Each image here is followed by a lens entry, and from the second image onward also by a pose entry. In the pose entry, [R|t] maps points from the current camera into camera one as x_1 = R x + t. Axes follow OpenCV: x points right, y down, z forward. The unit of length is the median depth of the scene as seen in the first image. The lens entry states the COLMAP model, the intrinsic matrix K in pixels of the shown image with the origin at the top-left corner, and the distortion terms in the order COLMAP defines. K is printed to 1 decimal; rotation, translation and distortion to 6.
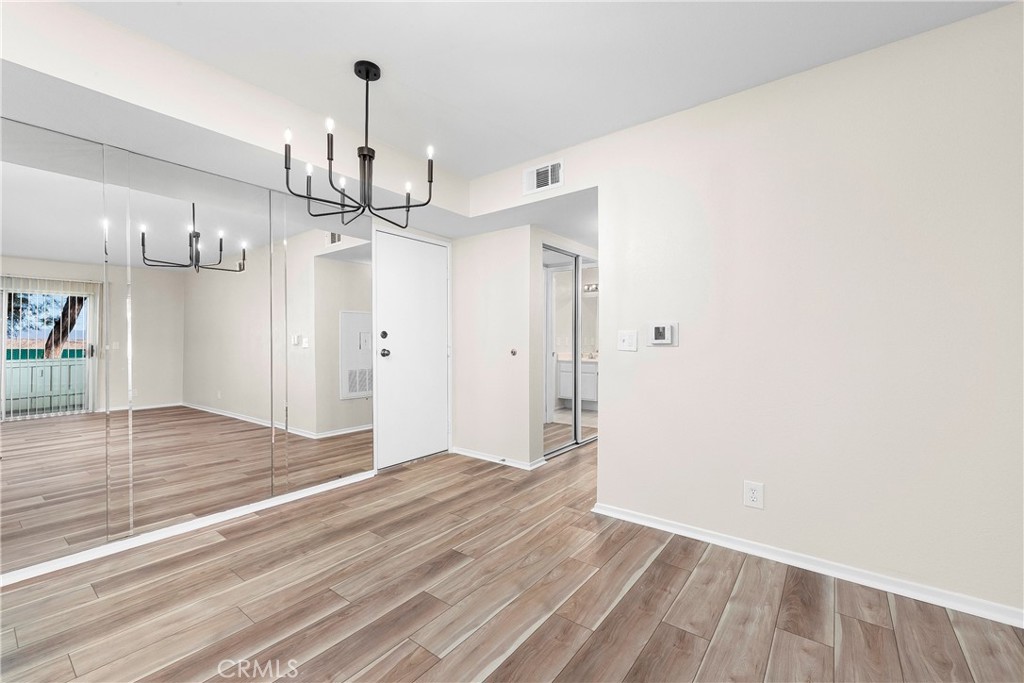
lens RADIAL K [[424.9, 0, 512.0], [0, 424.9, 341.5], [0, 0, 1]] dist [0.001015, 0.000176]
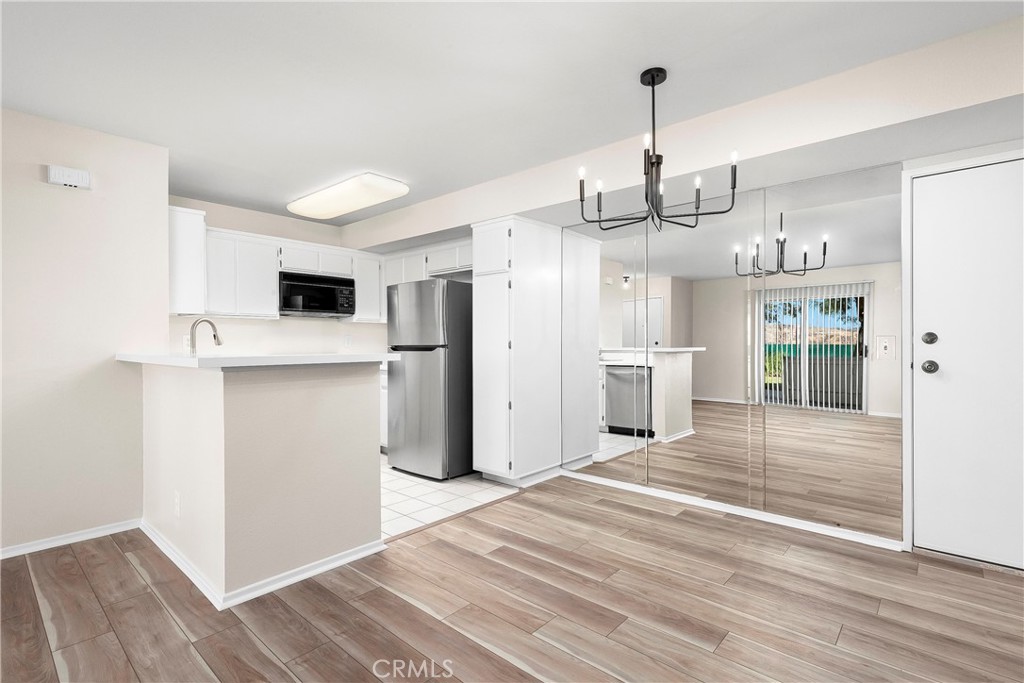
lens RADIAL K [[484.4, 0, 512.0], [0, 484.4, 341.5], [0, 0, 1]] dist [0.003411, 0.000310]
pose [[-0.088070, 0.001065, -0.996114, 0.699593], [0.004881, 0.999988, 0.000638, -0.021460], [0.996102, -0.004806, -0.088074, 0.662873]]
